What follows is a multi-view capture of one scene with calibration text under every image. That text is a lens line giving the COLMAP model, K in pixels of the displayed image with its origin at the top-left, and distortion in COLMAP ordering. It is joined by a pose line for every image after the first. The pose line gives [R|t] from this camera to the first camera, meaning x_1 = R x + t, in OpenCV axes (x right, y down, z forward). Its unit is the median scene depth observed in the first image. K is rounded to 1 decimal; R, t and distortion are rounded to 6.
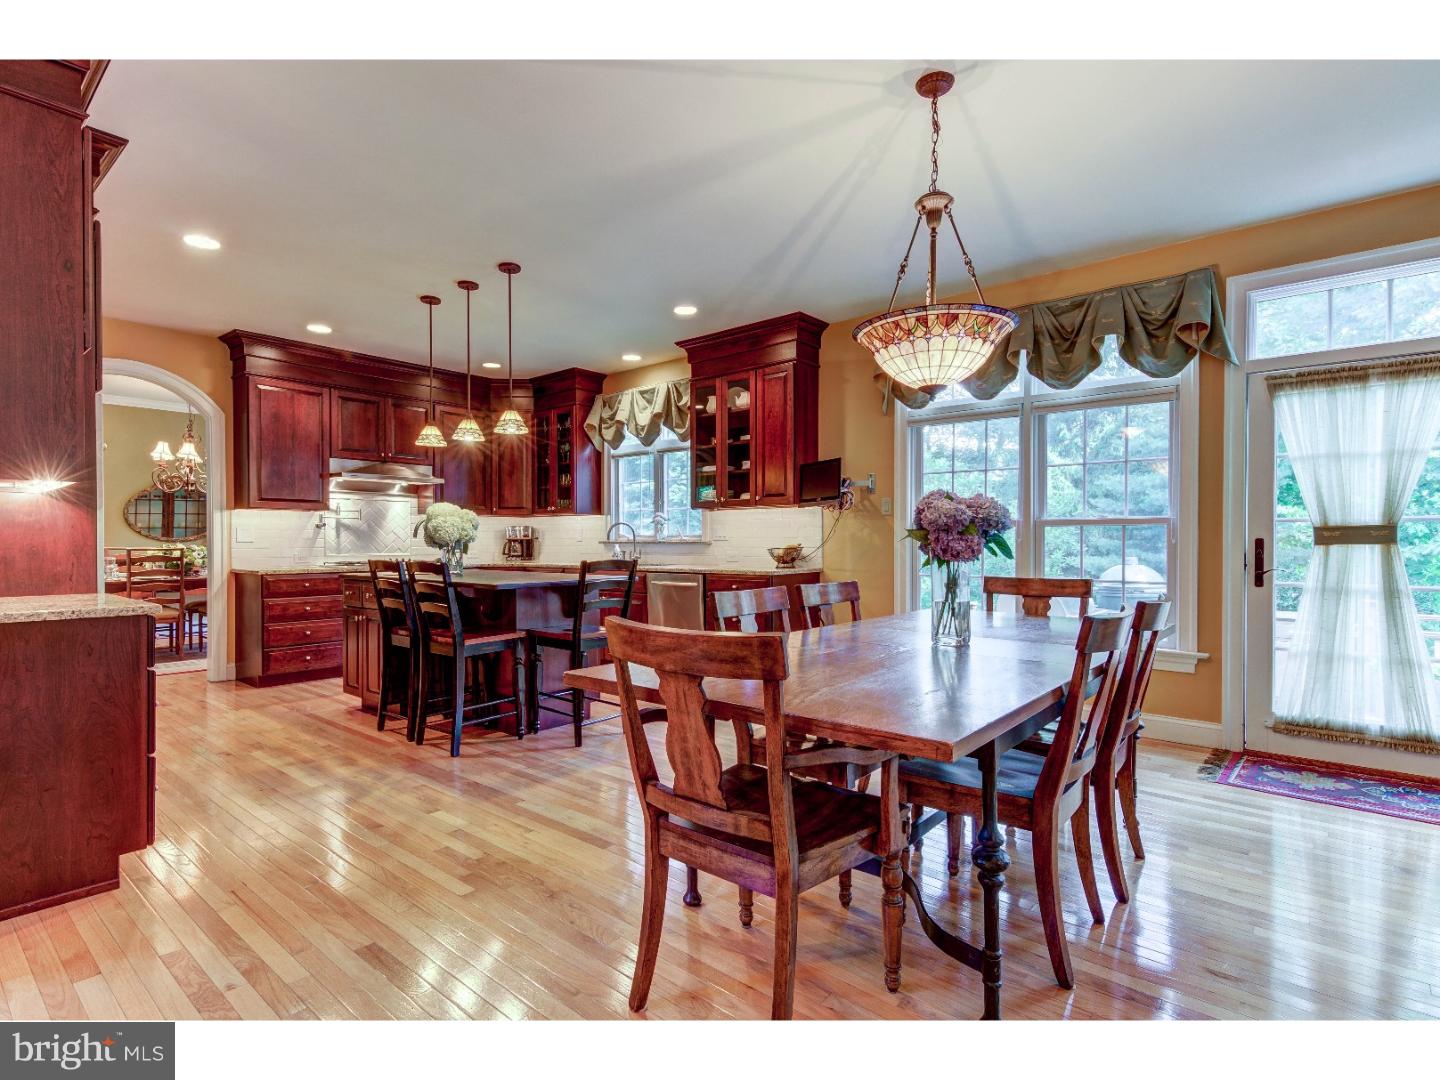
lens RADIAL K [[728.2, 0, 713.8], [0, 728.2, 543.5], [0, 0, 1]] dist [-0.000924, -0.000059]
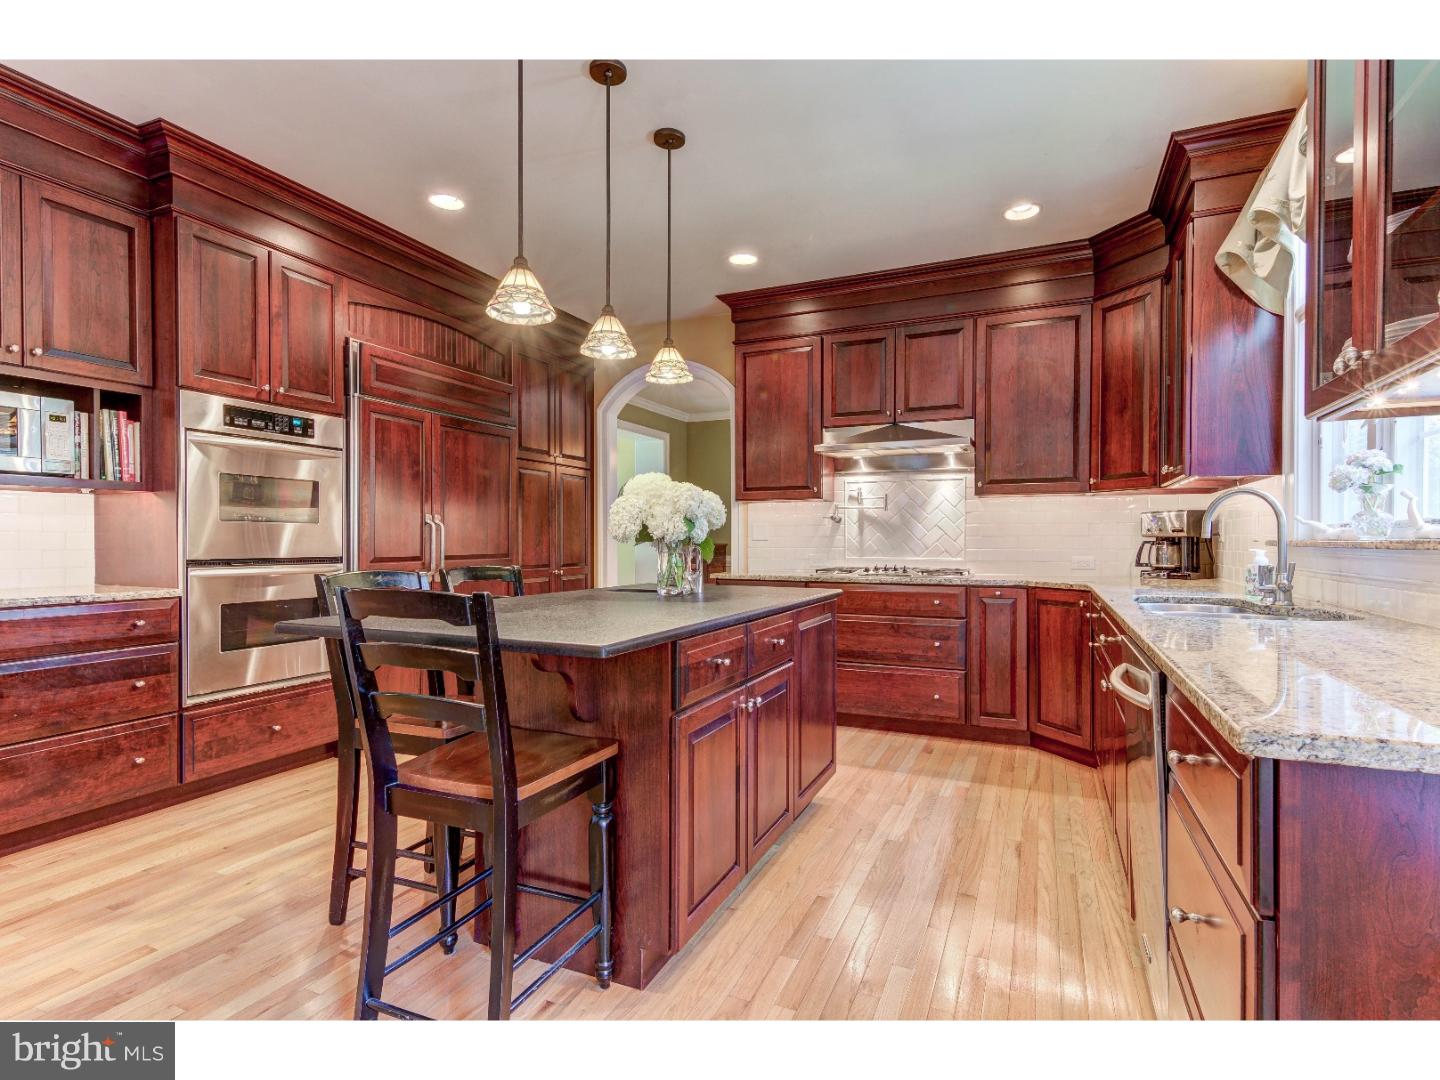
lens RADIAL K [[728.2, 0, 716.0], [0, 728.2, 543.5], [0, 0, 1]] dist [-0.000924, -0.000059]
pose [[0.269668, 0.007417, -0.962925, 0.159268], [-0.002550, 0.999972, 0.006988, -0.004000], [0.962950, 0.000571, 0.269680, 0.655829]]
